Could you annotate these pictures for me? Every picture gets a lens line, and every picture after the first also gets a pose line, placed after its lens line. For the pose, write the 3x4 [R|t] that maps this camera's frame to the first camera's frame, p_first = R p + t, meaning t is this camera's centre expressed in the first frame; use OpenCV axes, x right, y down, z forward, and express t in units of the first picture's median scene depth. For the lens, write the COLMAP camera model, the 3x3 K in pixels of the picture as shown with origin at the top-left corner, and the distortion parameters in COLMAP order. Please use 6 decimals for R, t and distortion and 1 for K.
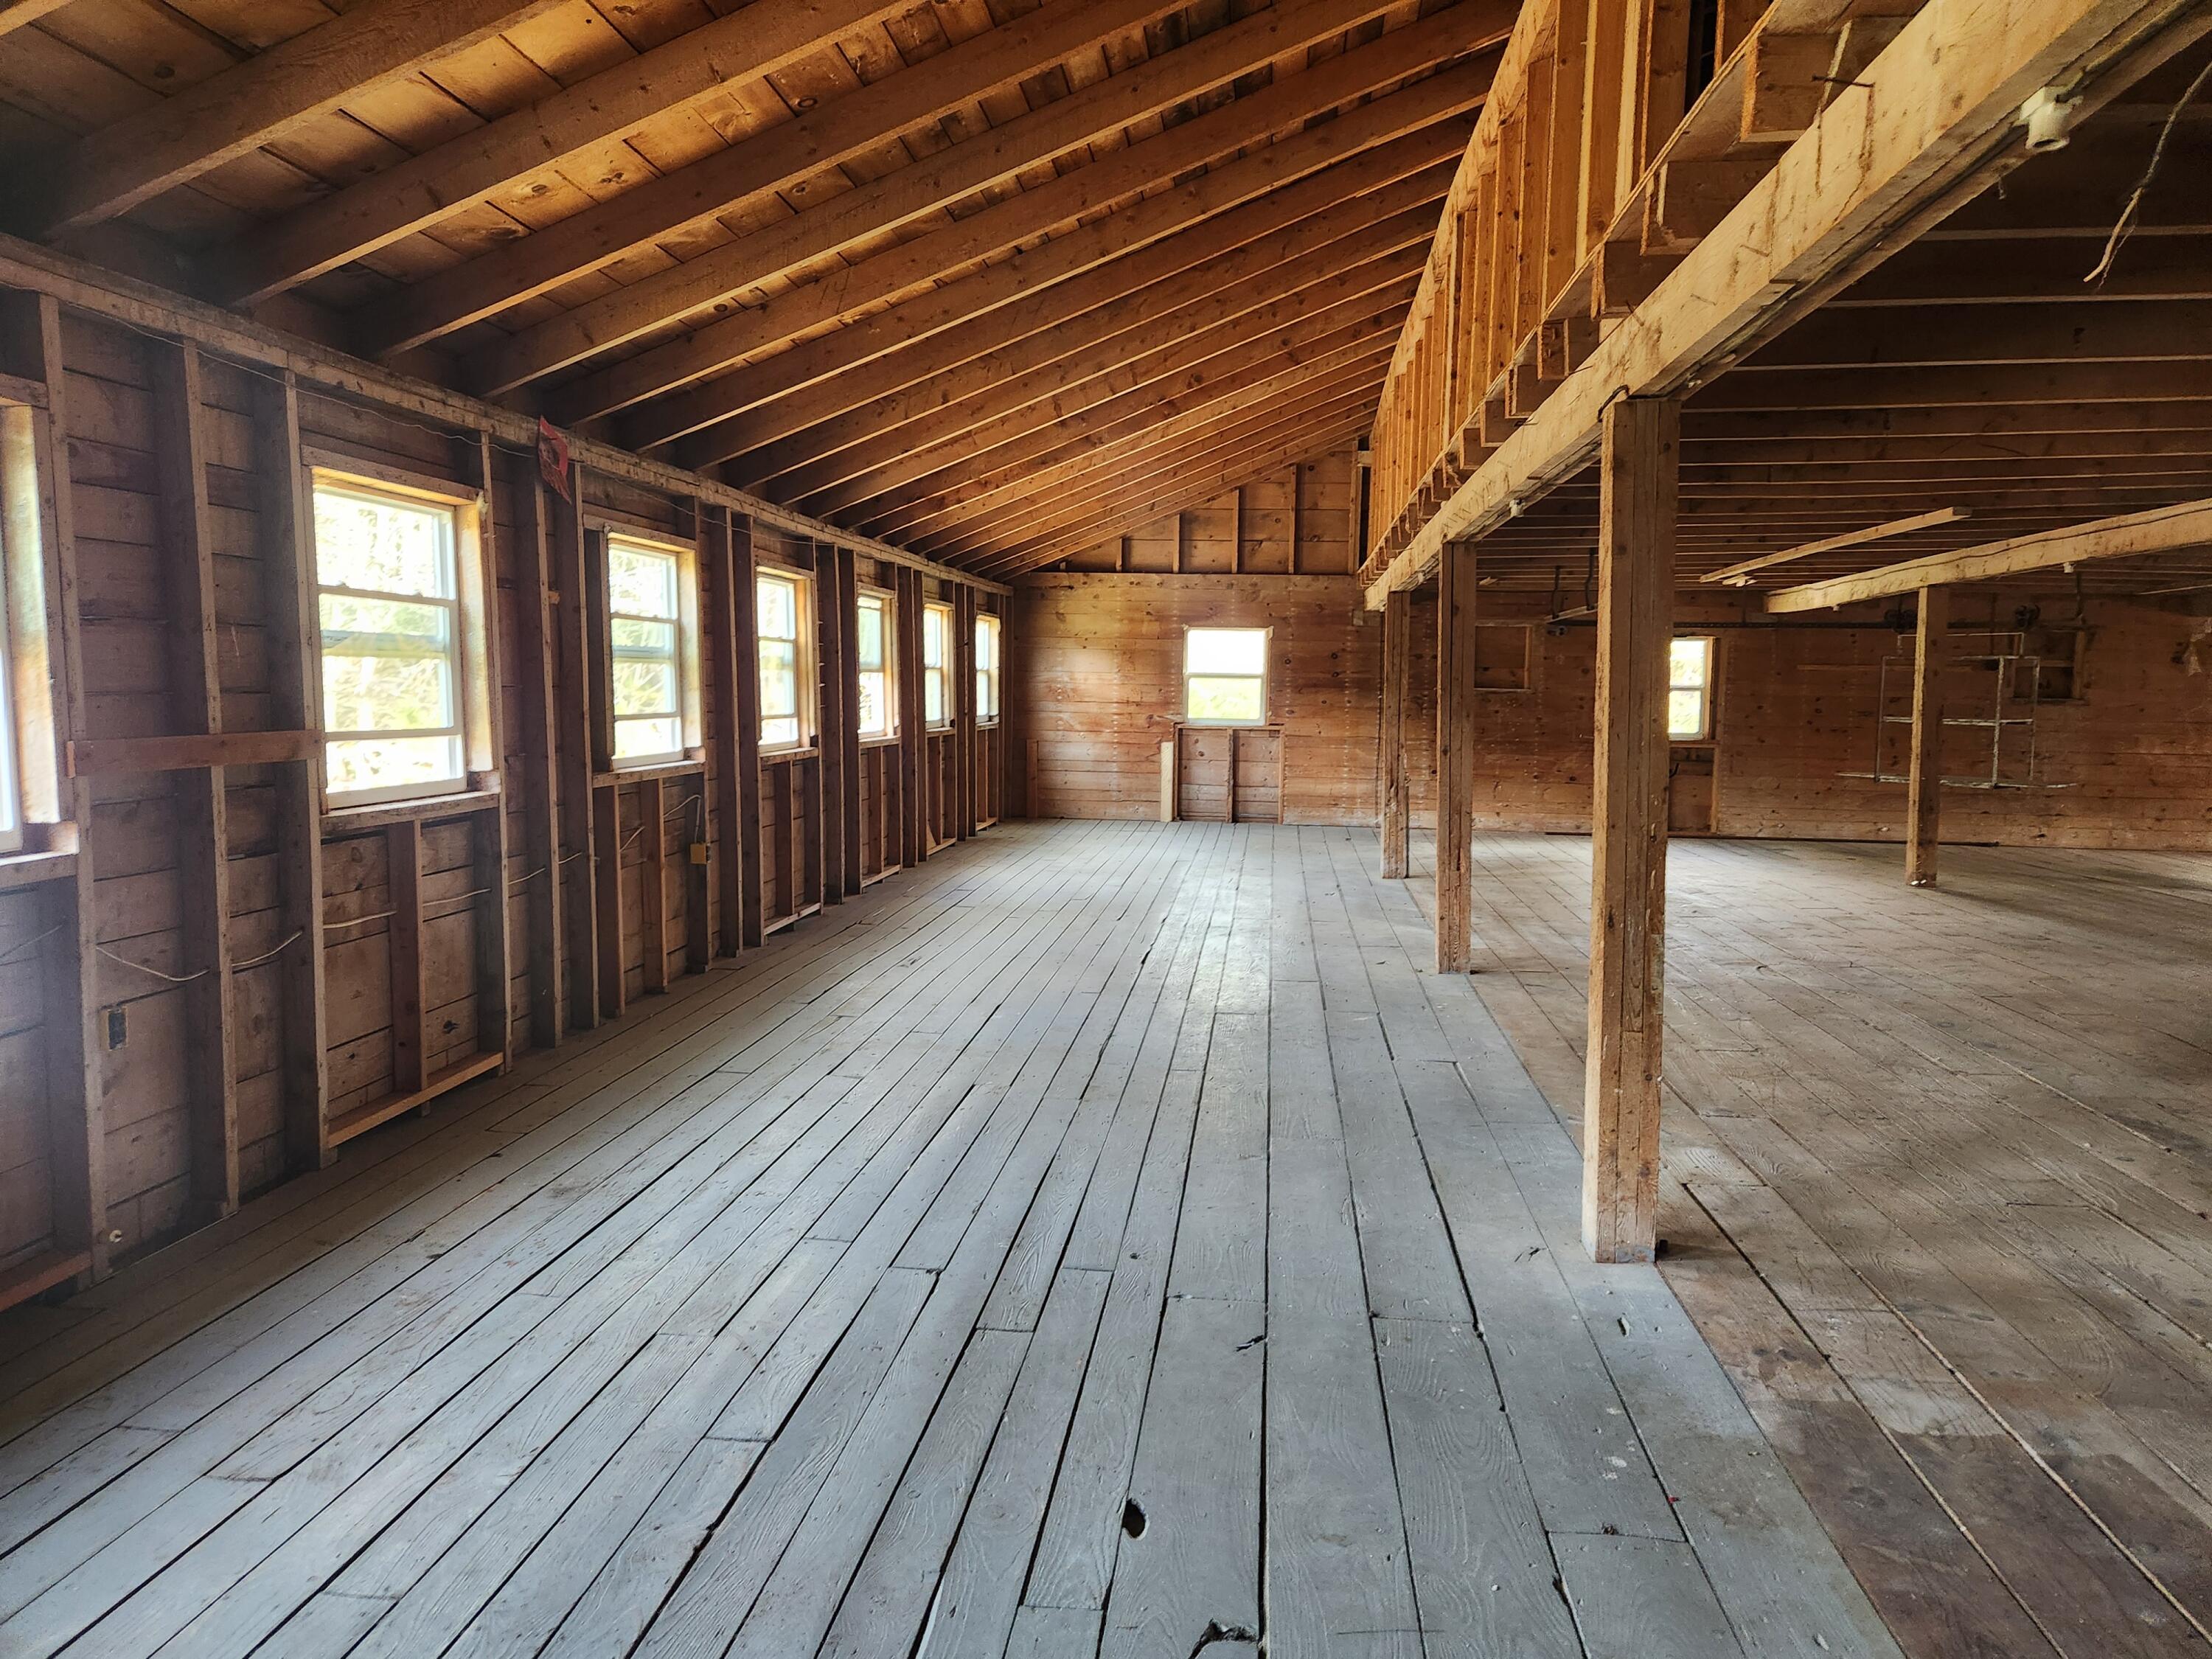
lens RADIAL K [[1499.2, 0, 1116.5], [0, 1499.2, 815.0], [0, 0, 1]] dist [0.021483, -0.006165]
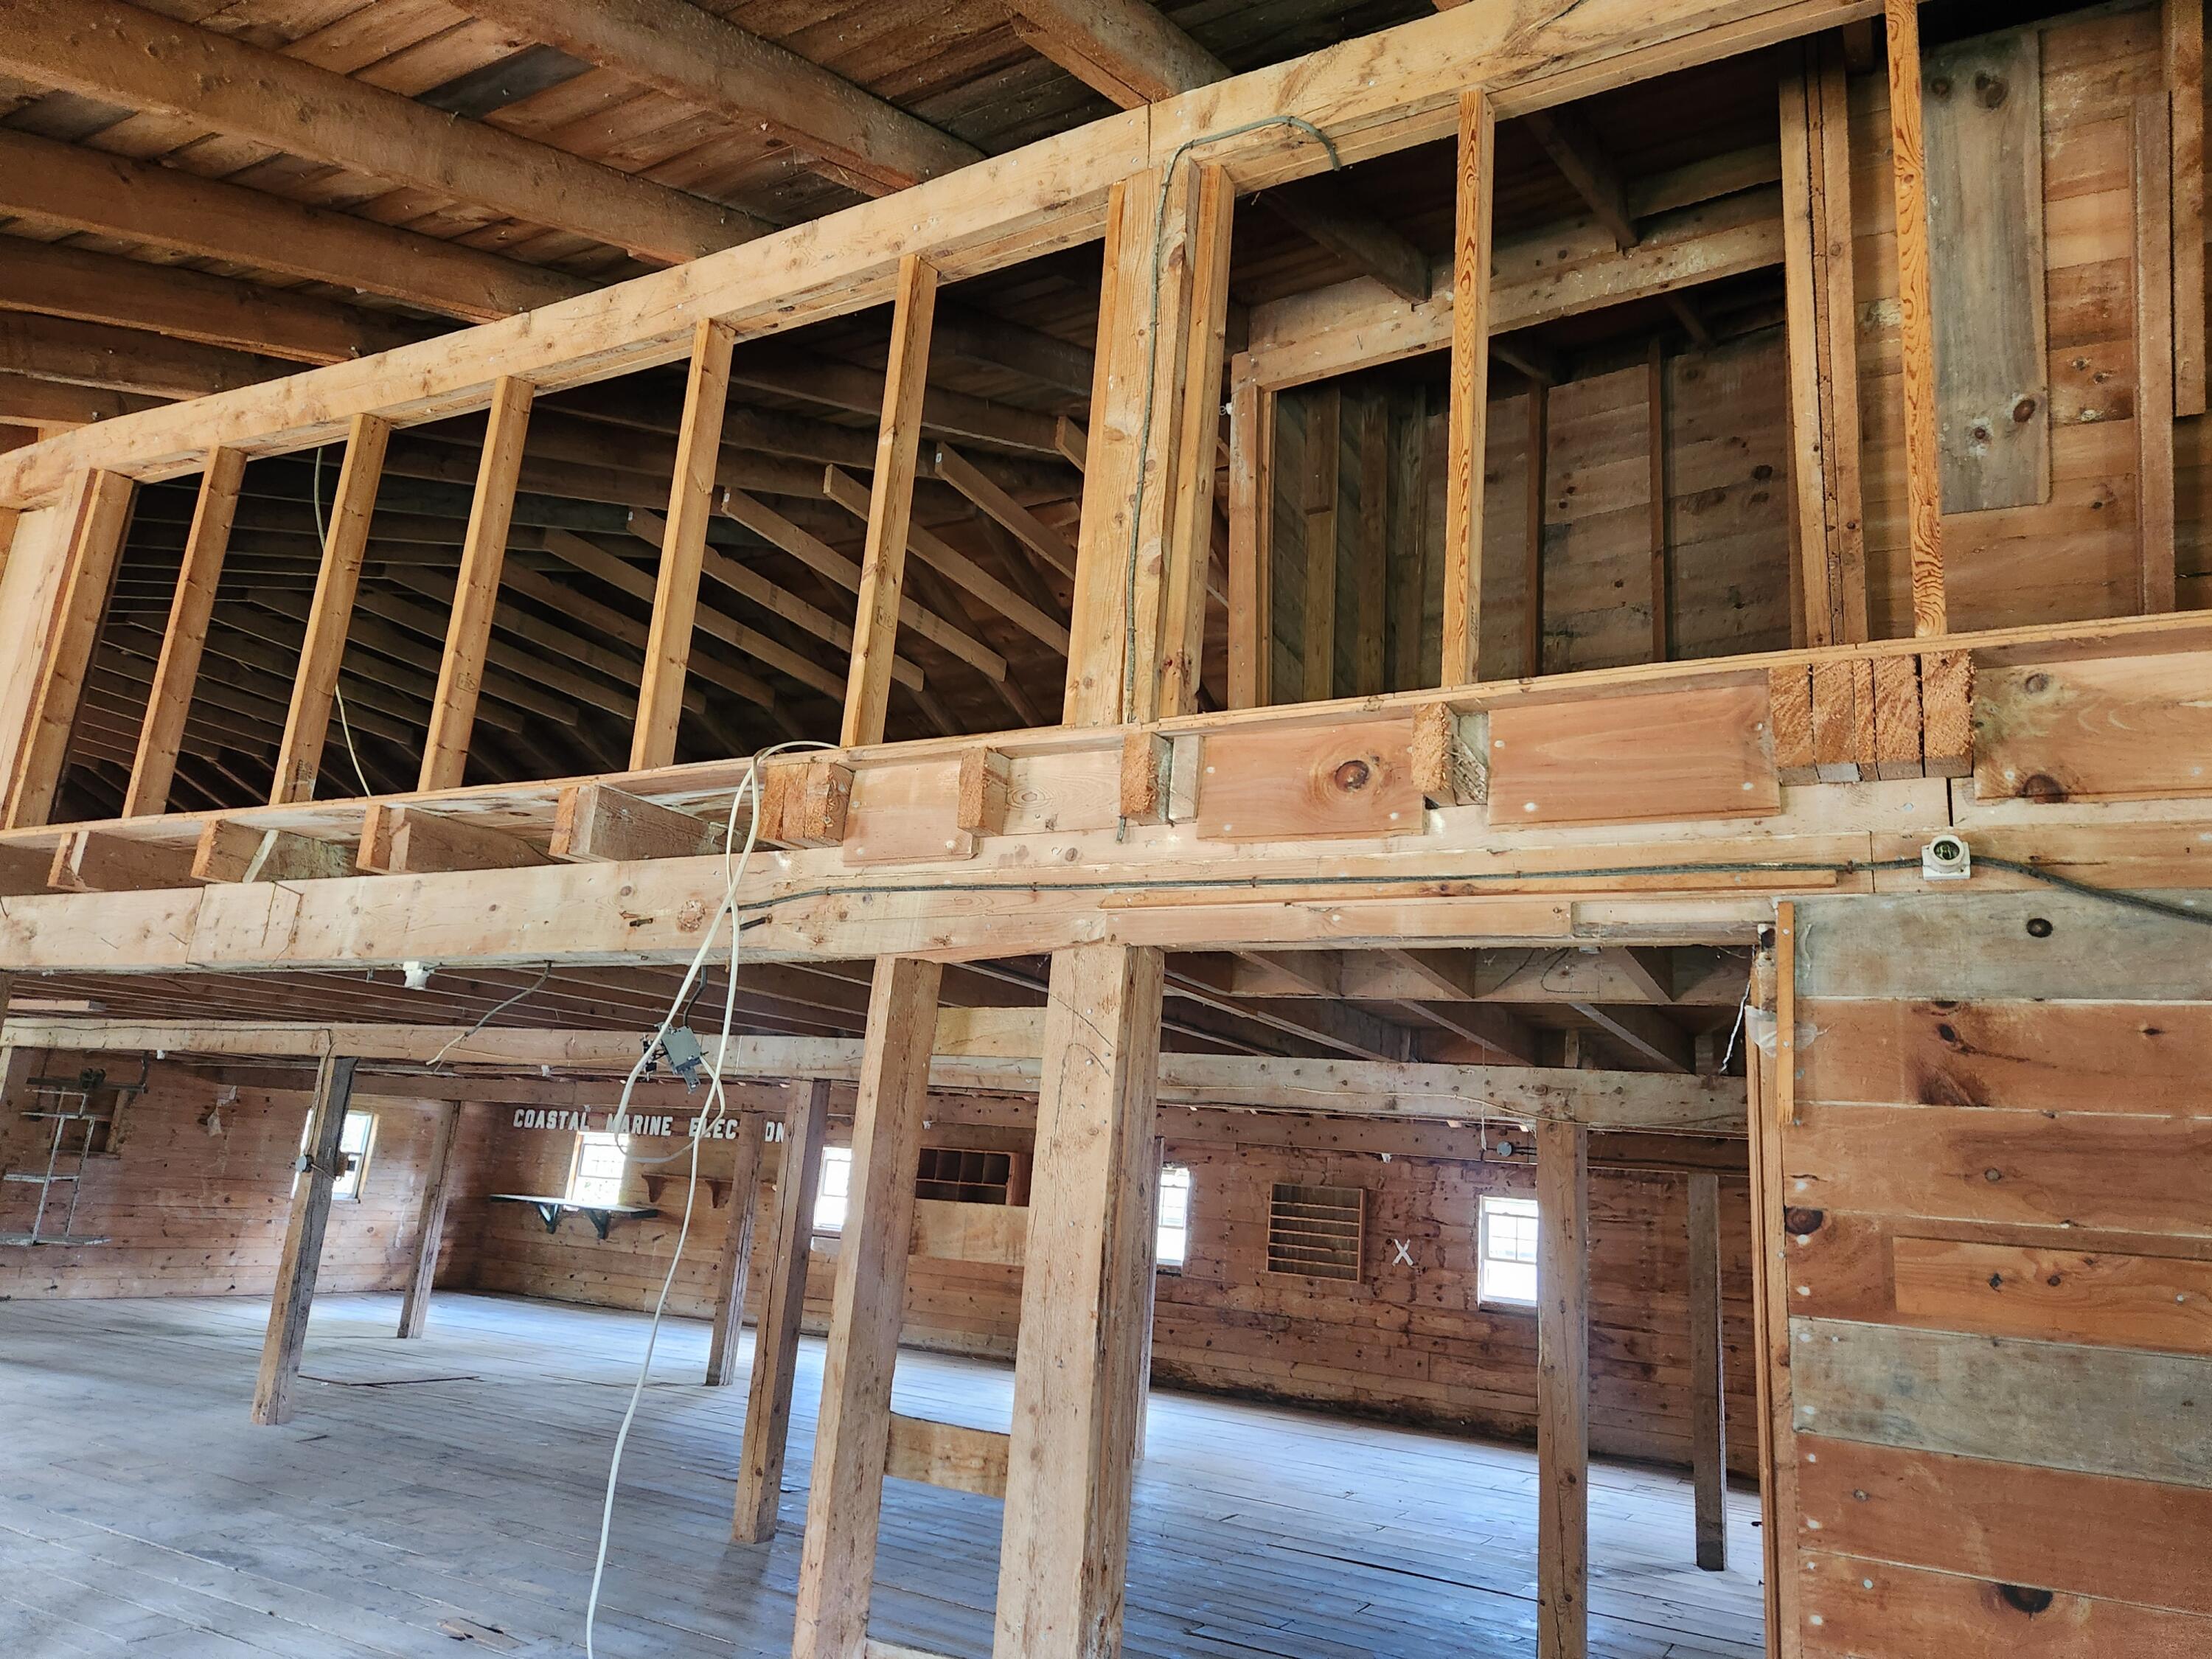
lens RADIAL K [[1499.2, 0, 1118.6], [0, 1499.2, 830.7], [0, 0, 1]] dist [0.021483, -0.006165]
pose [[0.378154, 0.232502, 0.896071, -0.129777], [0.010518, 0.966806, -0.255294, -0.019577], [-0.925683, 0.105965, 0.363156, -0.090177]]
